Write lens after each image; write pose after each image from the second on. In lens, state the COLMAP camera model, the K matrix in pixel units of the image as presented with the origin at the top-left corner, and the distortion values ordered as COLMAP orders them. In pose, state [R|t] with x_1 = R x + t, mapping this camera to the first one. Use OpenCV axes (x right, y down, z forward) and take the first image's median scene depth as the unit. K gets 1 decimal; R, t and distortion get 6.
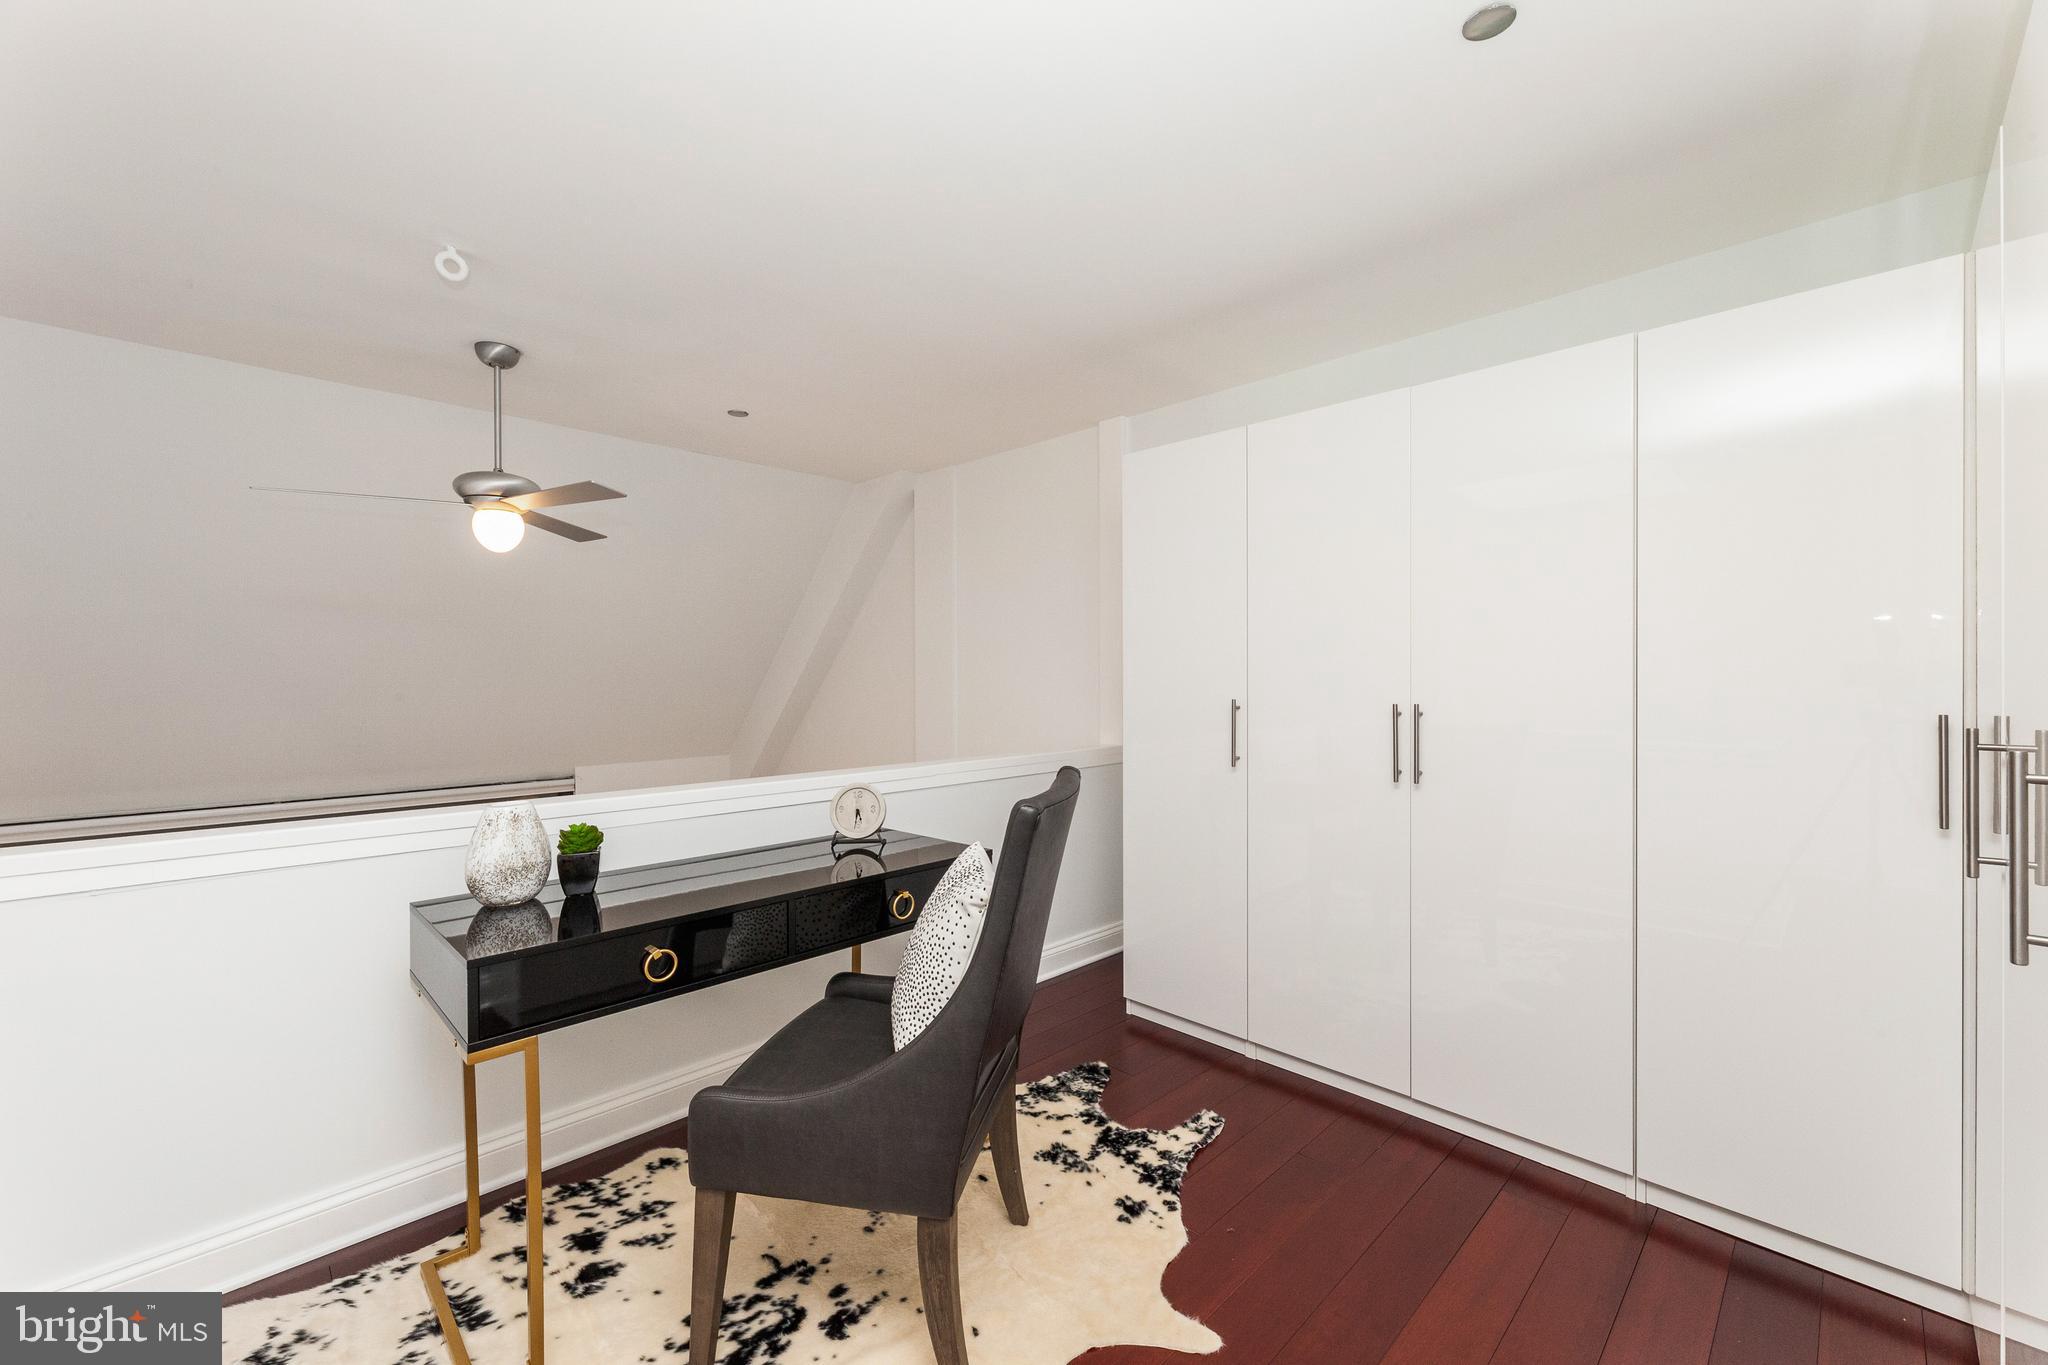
lens RADIAL K [[821.6, 0, 994.7], [0, 821.6, 684.3], [0, 0, 1]] dist [0.000609, 0.000090]
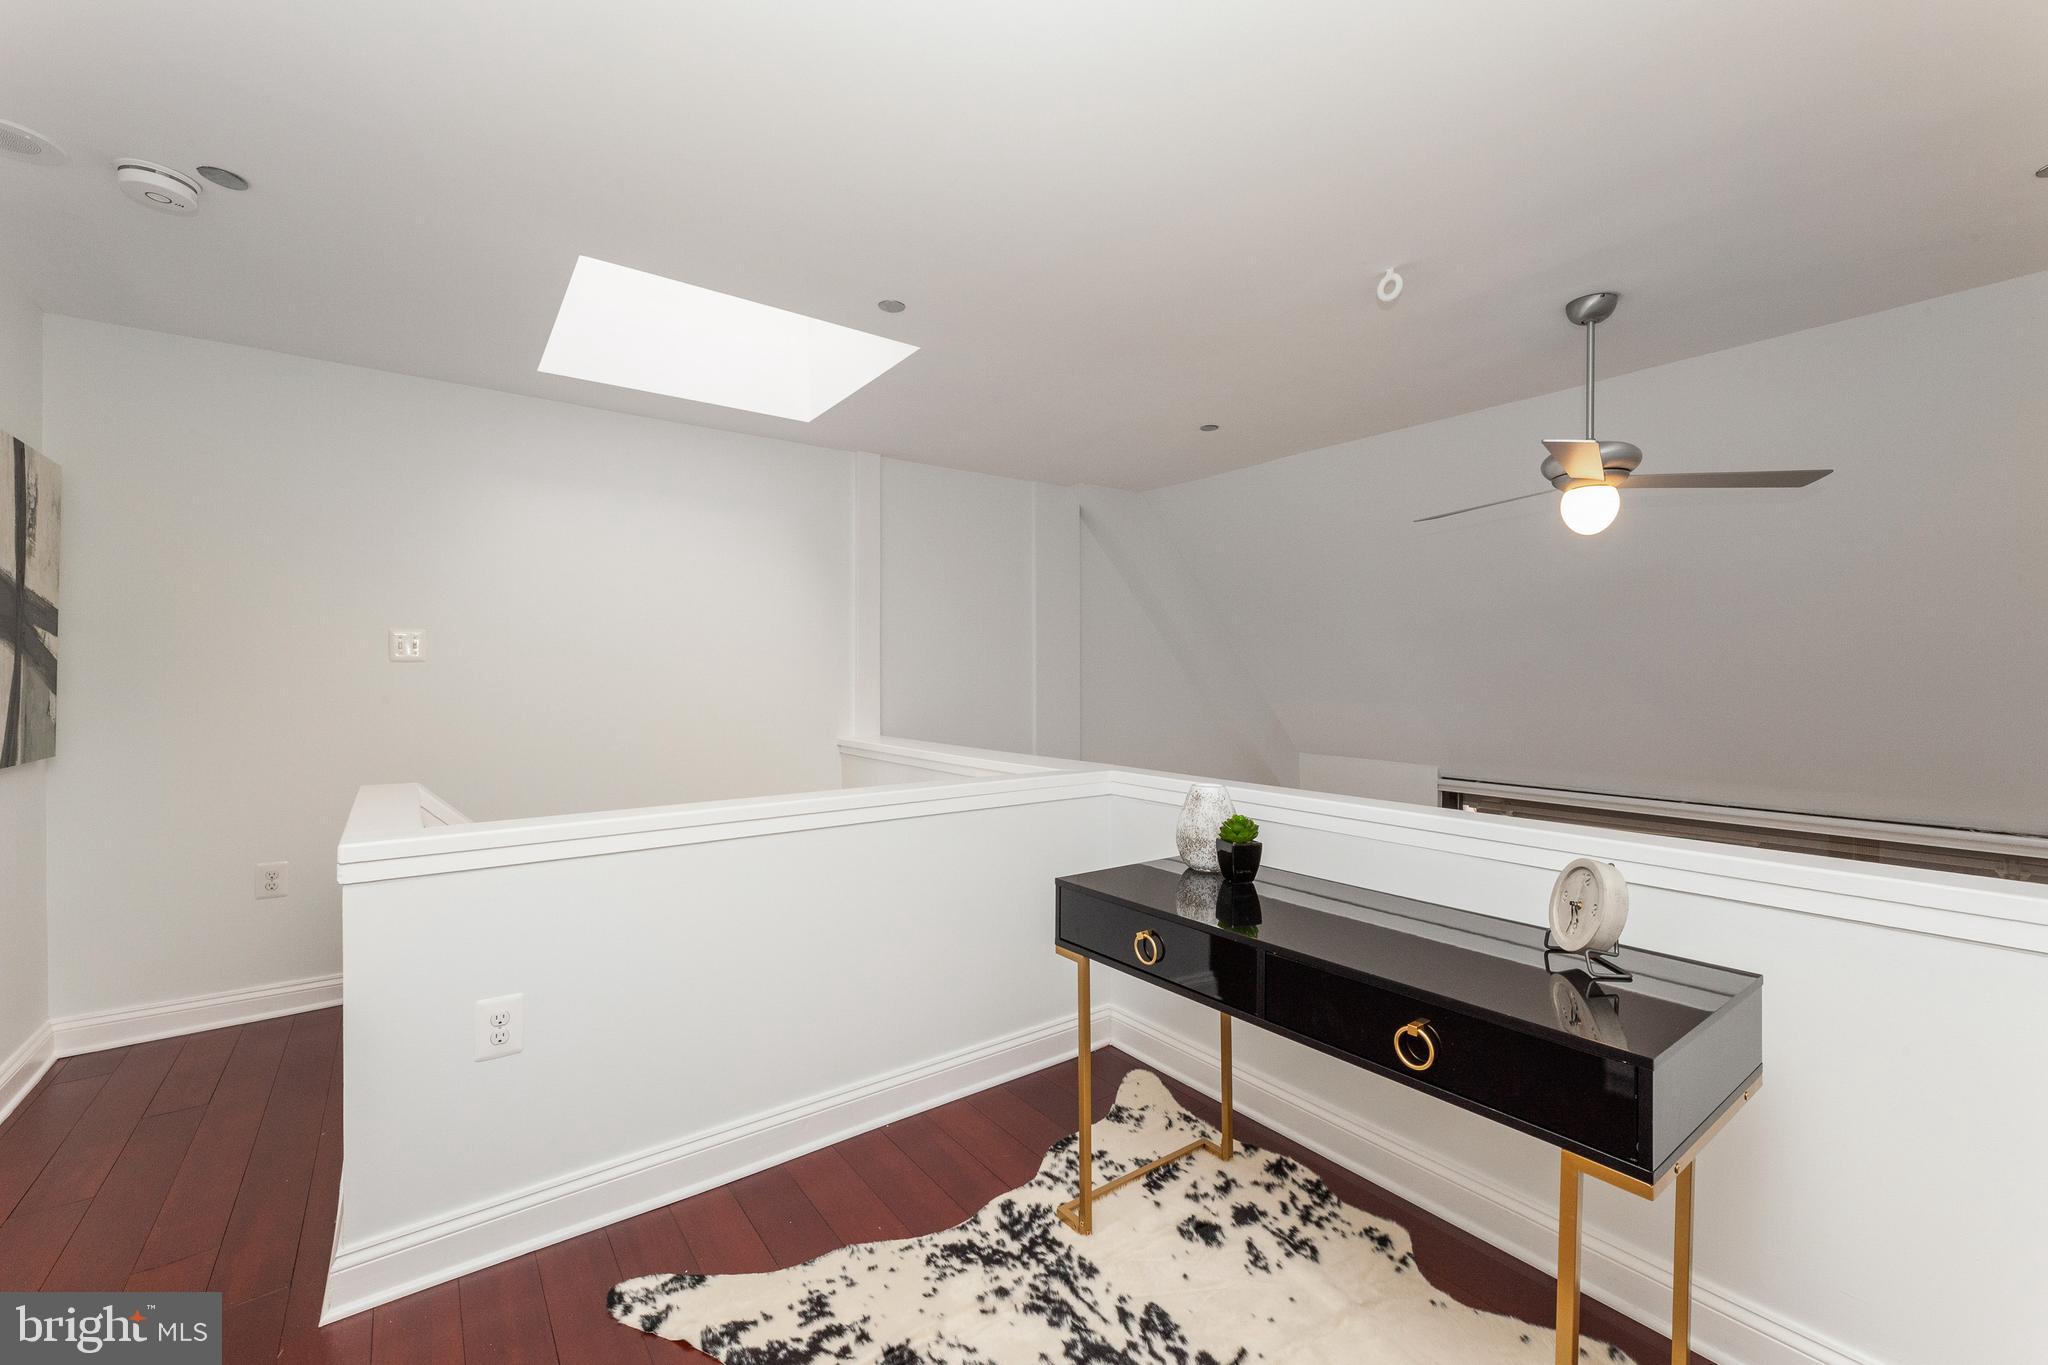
lens RADIAL K [[842.2, 0, 1027.4], [0, 842.2, 673.1], [0, 0, 1]] dist [0.000215, 0.000093]
pose [[-0.127503, -0.005374, -0.991824, 0.590213], [-0.009819, 0.999943, -0.004156, -0.001028], [0.991790, 0.009209, -0.127549, 0.842475]]
